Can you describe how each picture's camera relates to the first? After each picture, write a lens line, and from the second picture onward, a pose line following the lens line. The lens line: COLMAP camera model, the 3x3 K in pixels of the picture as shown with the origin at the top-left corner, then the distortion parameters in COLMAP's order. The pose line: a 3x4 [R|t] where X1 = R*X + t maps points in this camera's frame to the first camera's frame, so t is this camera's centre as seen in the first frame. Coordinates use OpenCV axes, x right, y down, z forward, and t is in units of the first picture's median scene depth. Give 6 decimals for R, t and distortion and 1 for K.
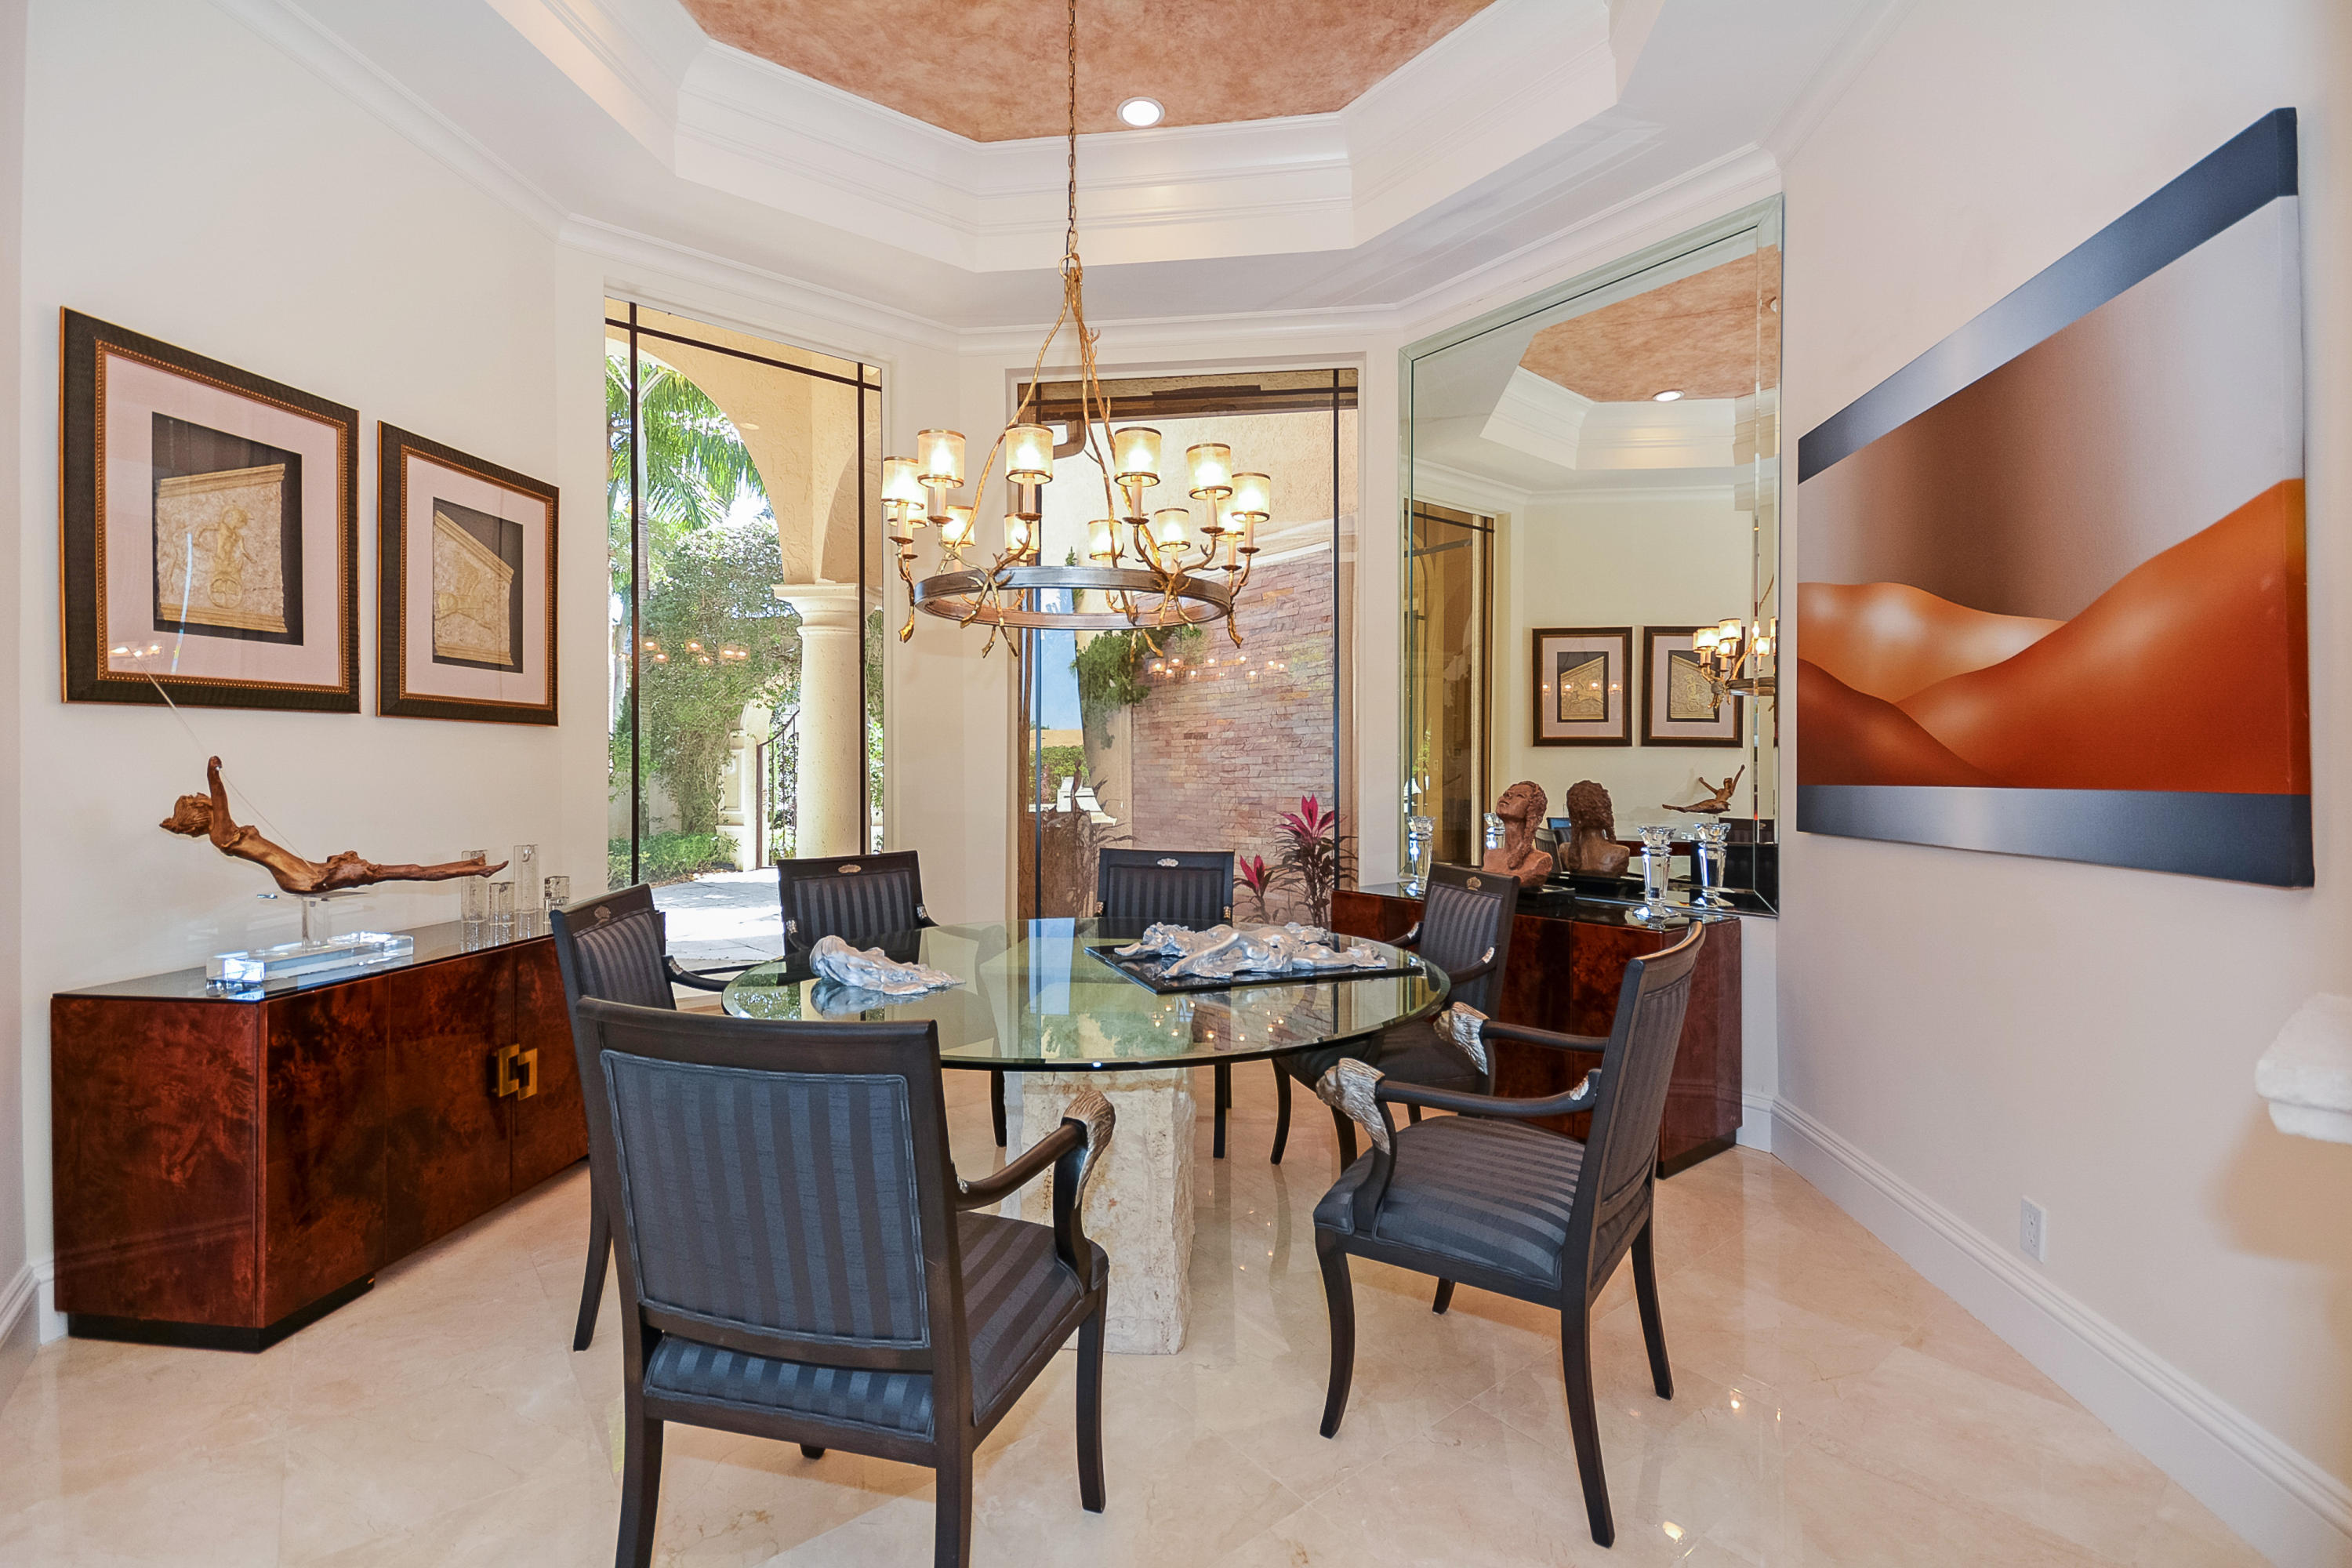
lens RADIAL K [[1059.3, 0, 1172.1], [0, 1059.3, 775.9], [0, 0, 1]] dist [0.009290, -0.000785]
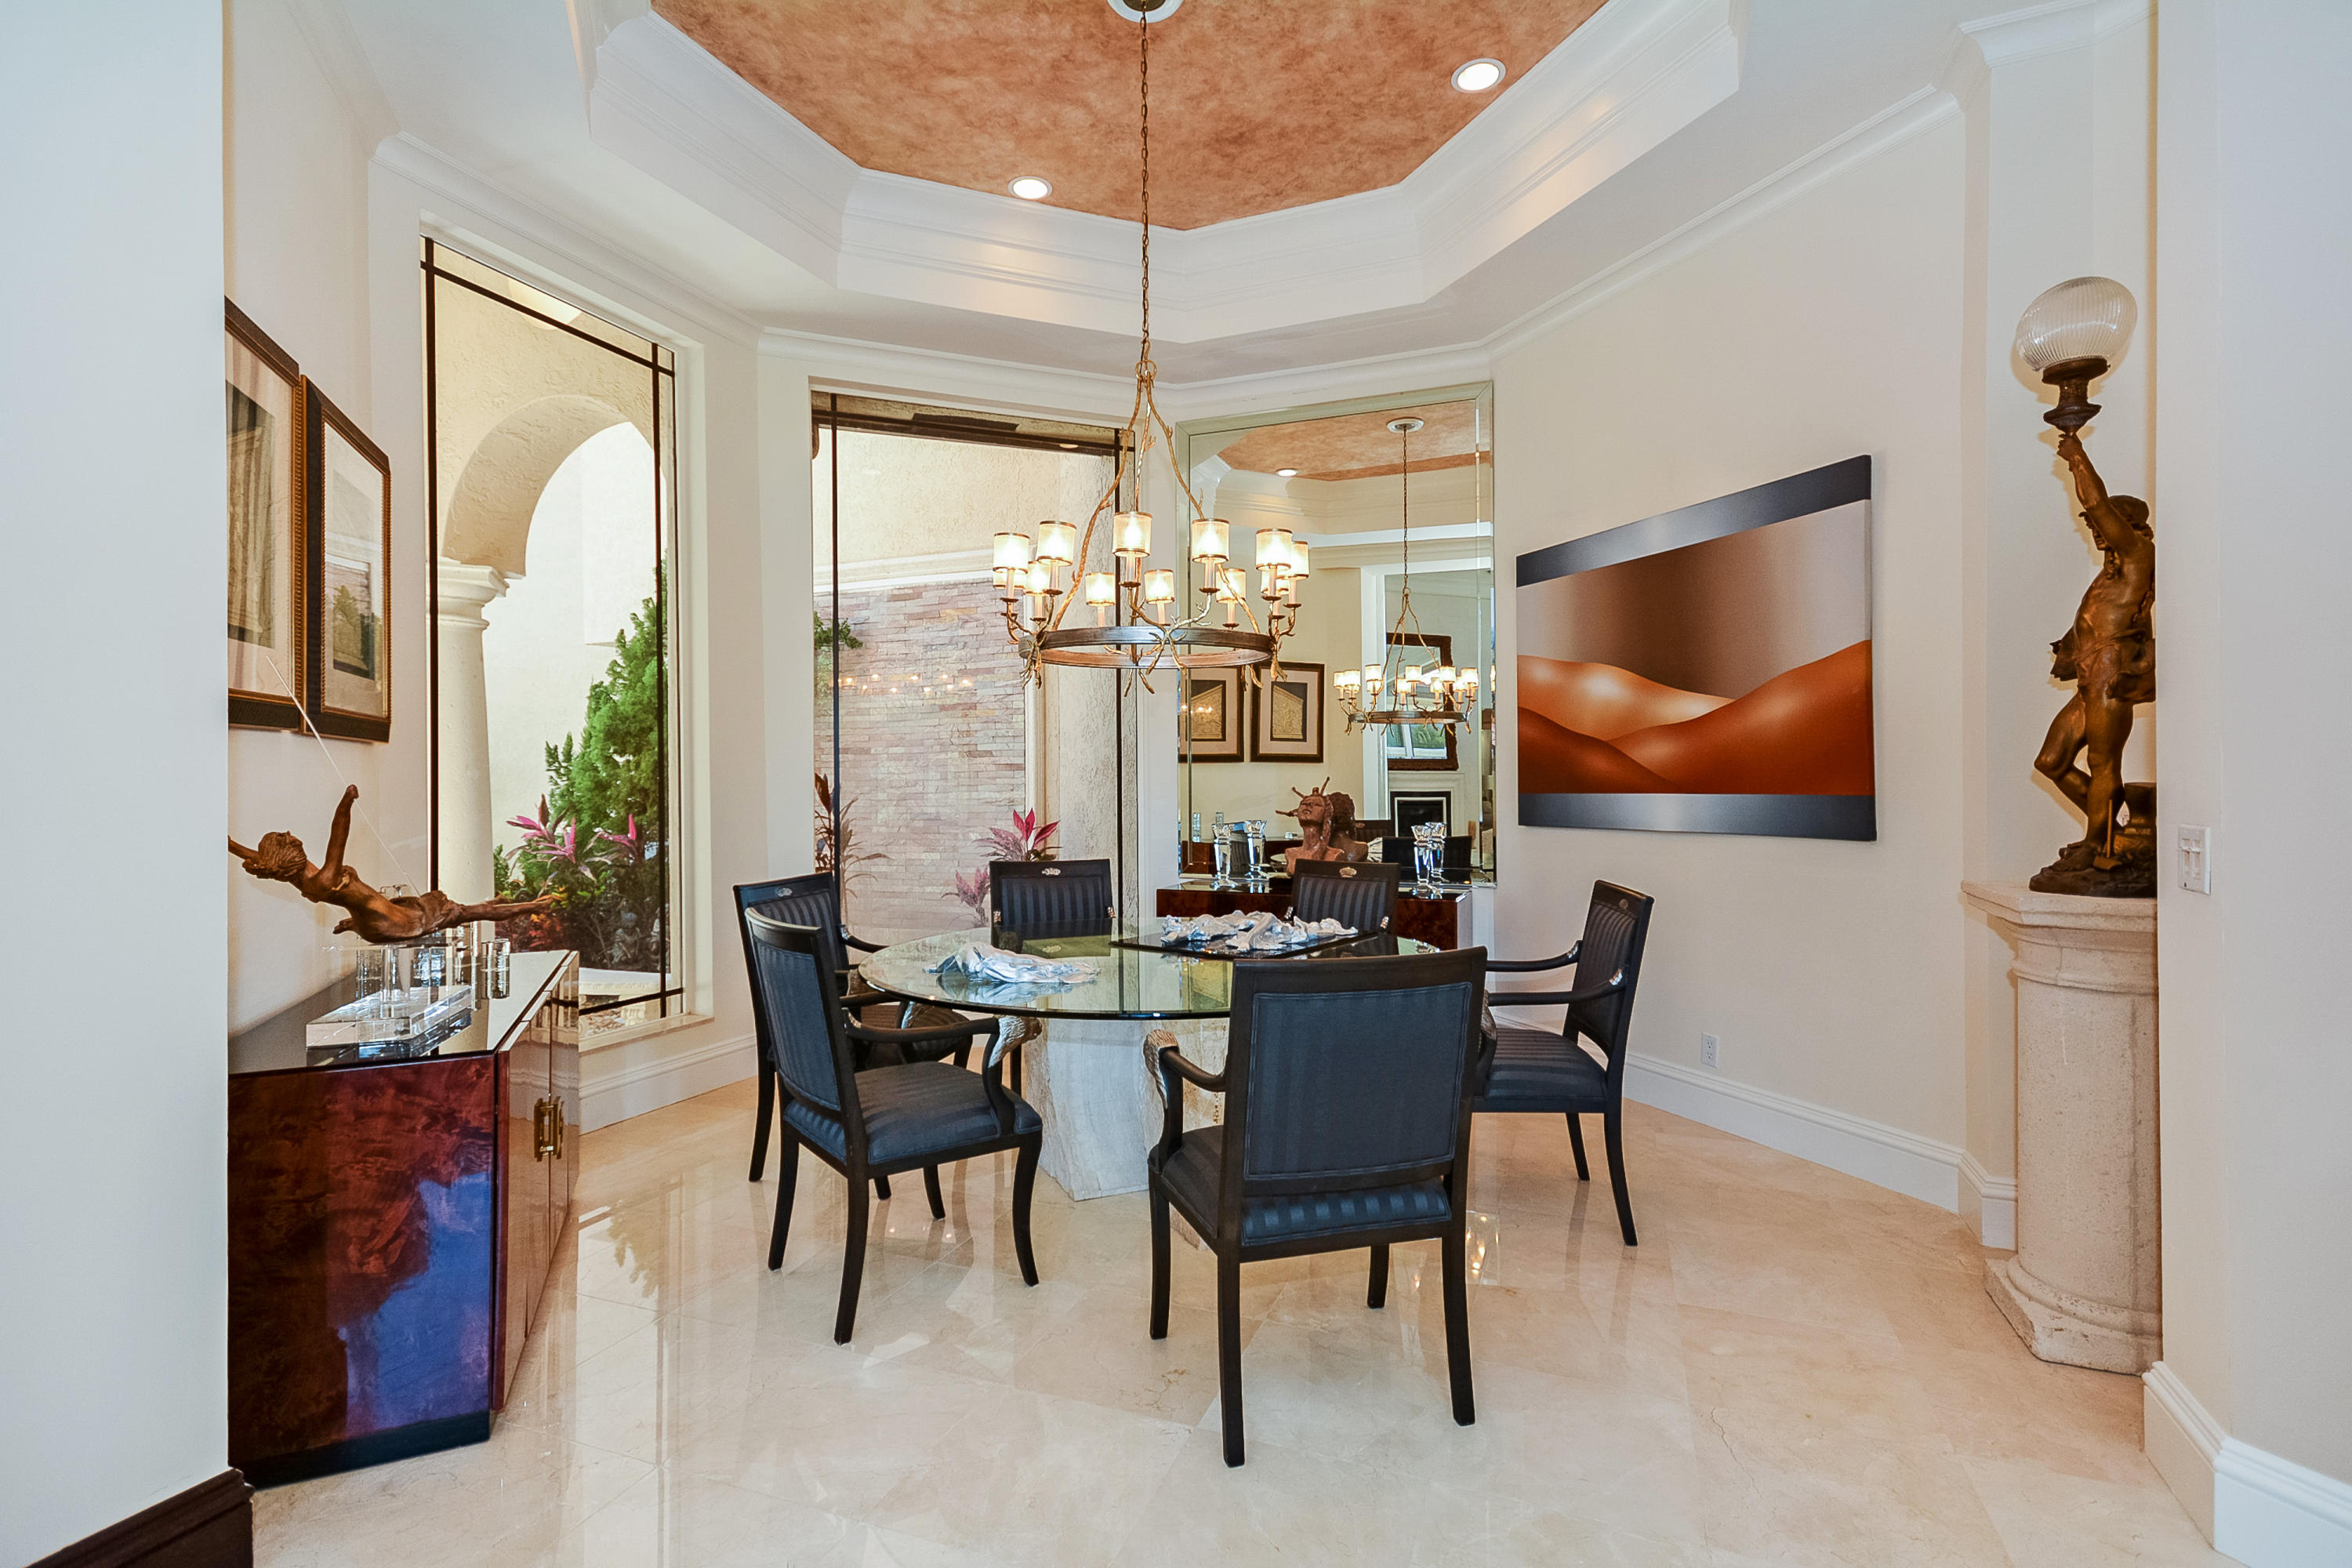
lens RADIAL K [[1145.4, 0, 1183.6], [0, 1145.4, 775.1], [0, 0, 1]] dist [0.028581, 0.000103]
pose [[0.860129, -0.004958, 0.510052, -0.707091], [0.010651, 0.999909, -0.008241, -0.010023], [-0.509965, 0.012520, 0.860104, -0.137064]]
